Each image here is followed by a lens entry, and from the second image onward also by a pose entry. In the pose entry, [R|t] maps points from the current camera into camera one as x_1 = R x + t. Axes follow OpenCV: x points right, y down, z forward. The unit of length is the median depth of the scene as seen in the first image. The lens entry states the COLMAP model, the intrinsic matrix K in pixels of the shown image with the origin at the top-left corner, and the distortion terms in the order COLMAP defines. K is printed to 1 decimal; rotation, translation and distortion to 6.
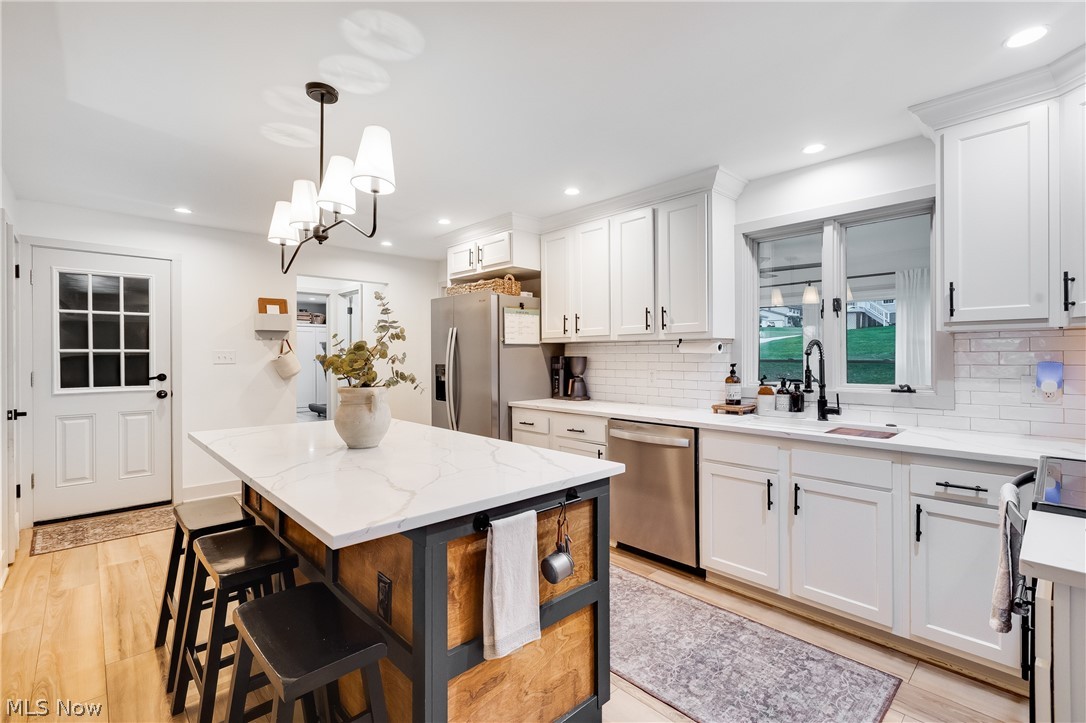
lens RADIAL K [[489.8, 0, 542.4], [0, 489.8, 355.5], [0, 0, 1]] dist [0.001505, 0.000203]
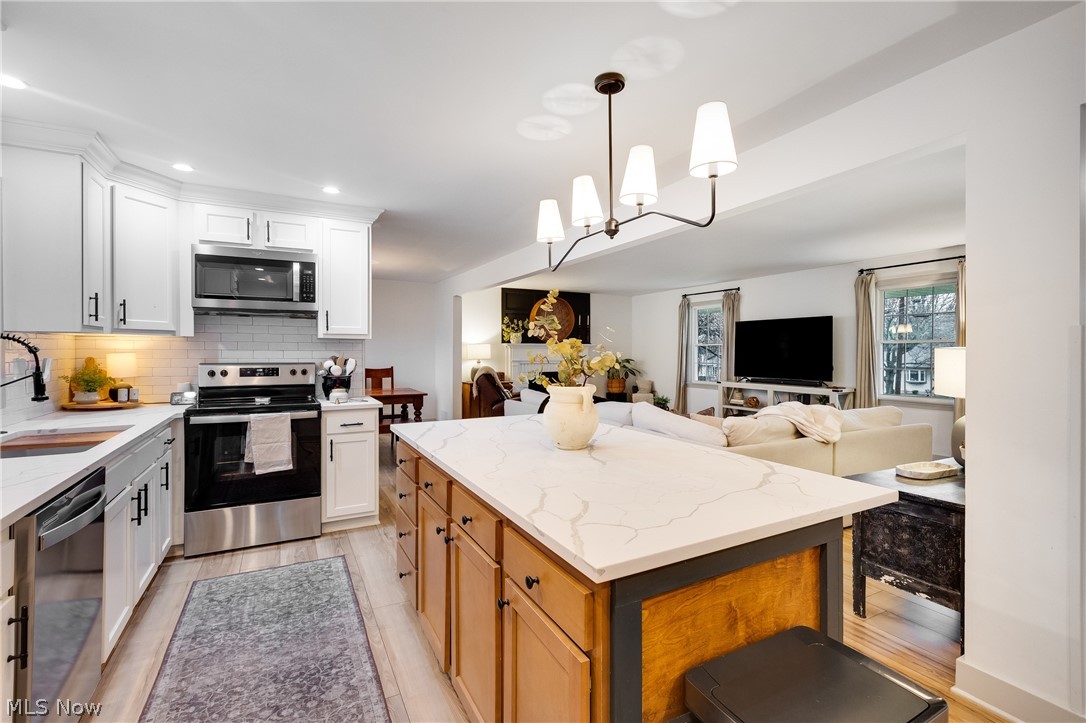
lens RADIAL K [[489.8, 0, 542.4], [0, 489.8, 355.5], [0, 0, 1]] dist [0.001505, 0.000203]
pose [[-0.964264, -0.002581, 0.264929, -0.371317], [0.000575, 0.999930, 0.011834, -0.004565], [-0.264941, 0.011563, -0.964195, 1.271991]]
